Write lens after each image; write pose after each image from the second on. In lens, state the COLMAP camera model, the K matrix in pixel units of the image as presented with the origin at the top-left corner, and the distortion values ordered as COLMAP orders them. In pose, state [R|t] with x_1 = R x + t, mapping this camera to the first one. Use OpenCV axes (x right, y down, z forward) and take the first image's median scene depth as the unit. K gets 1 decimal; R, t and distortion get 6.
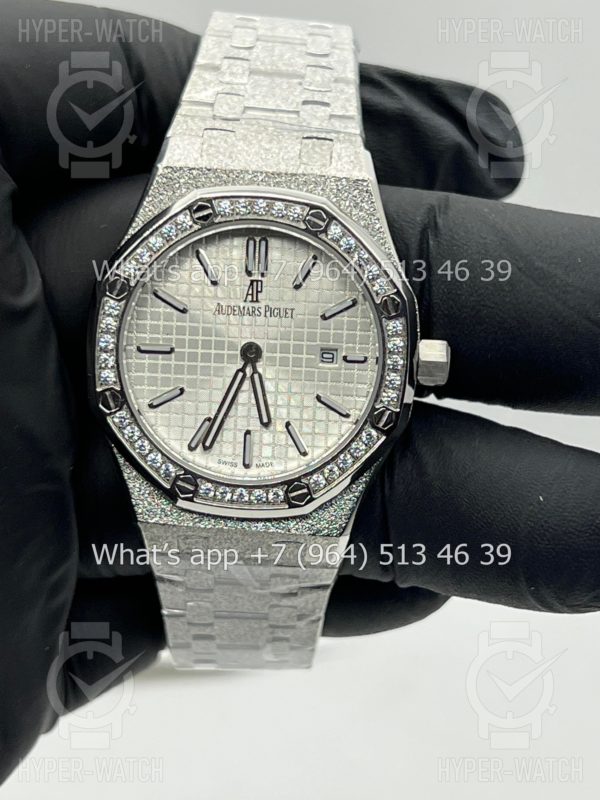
lens RADIAL K [[1859.9, 0, 298.2], [0, 1859.9, 402.0], [0, 0, 1]] dist [0.236781, 0.000000]
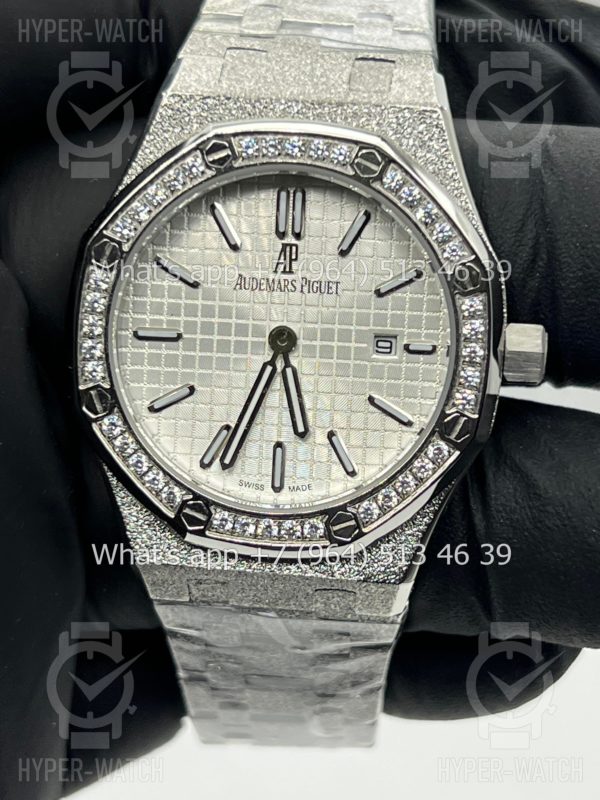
lens RADIAL K [[1859.9, 0, 307.5], [0, 1859.9, 402.4], [0, 0, 1]] dist [0.236781, 0.000000]
pose [[0.997914, 0.004943, -0.064363, 0.033718], [-0.005209, 0.999979, -0.003979, 0.001913], [0.064342, 0.004306, 0.997919, 0.243399]]
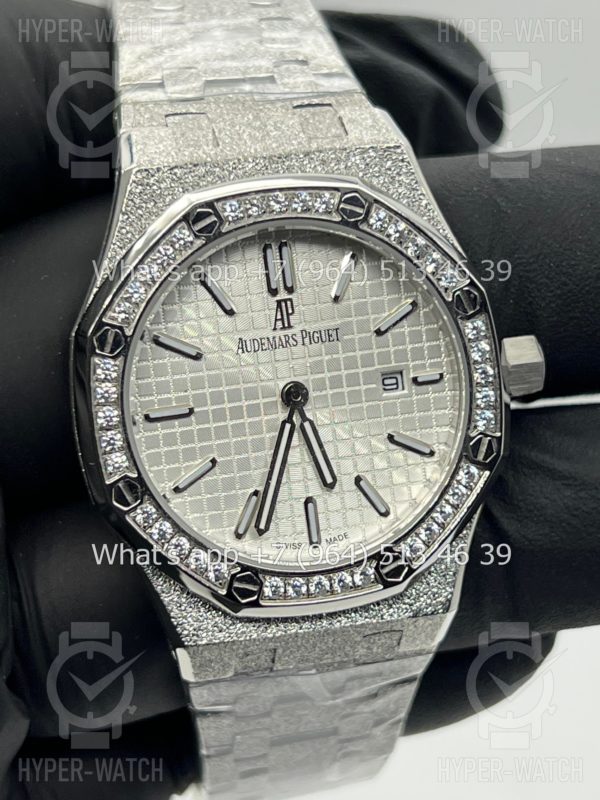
lens RADIAL K [[1859.9, 0, 293.7], [0, 1859.9, 397.7], [0, 0, 1]] dist [0.236781, 0.000000]
pose [[0.967388, -0.180601, 0.177605, -0.159378], [0.182988, 0.983111, 0.002982, -0.027881], [-0.175143, 0.029615, 0.984097, 0.259043]]
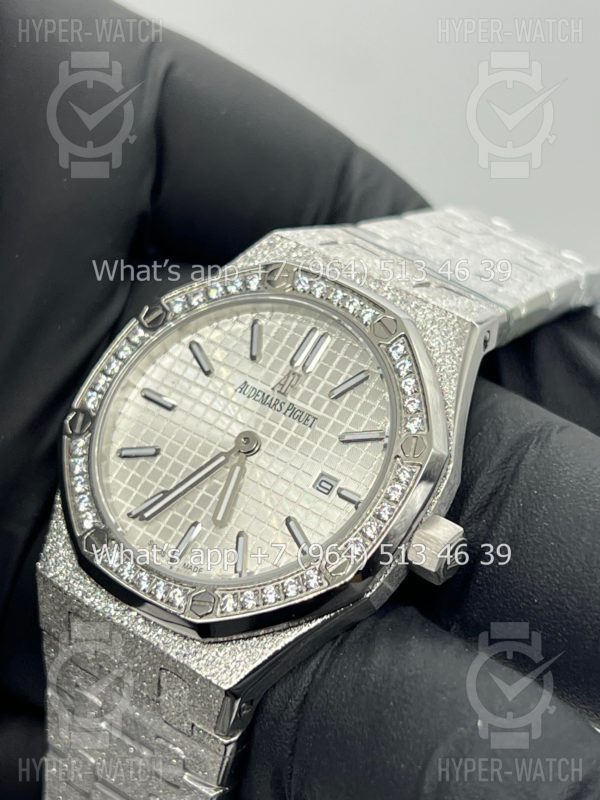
lens RADIAL K [[1859.9, 0, 297.6], [0, 1859.9, 400.8], [0, 0, 1]] dist [0.236781, 0.000000]
pose [[0.828710, 0.349916, -0.436805, 0.346584], [-0.500489, 0.812639, -0.298543, 0.193179], [0.250500, 0.466022, 0.848571, 0.296701]]
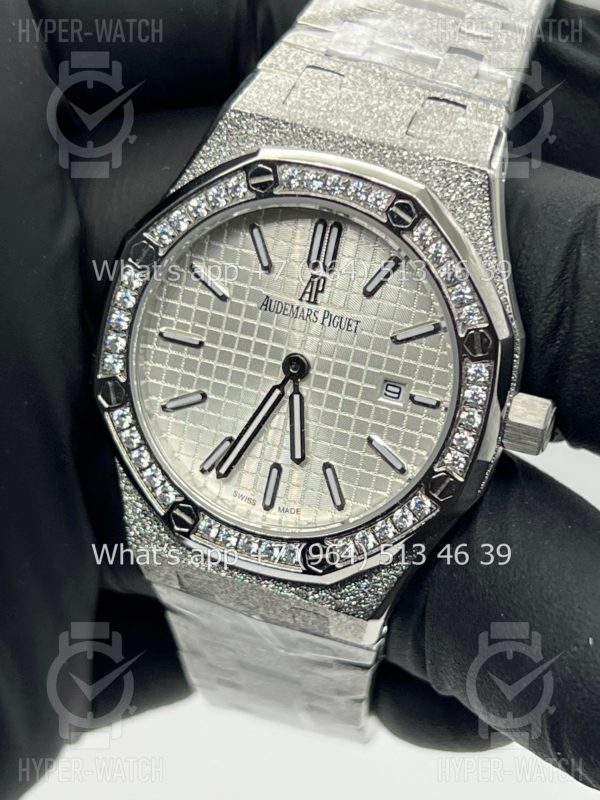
lens RADIAL K [[1859.9, 0, 293.3], [0, 1859.9, 402.1], [0, 0, 1]] dist [0.236781, 0.000000]
pose [[0.952507, 0.197711, -0.231605, 0.155959], [-0.178871, 0.978786, 0.099915, -0.089269], [0.246446, -0.053743, 0.967665, 0.248588]]
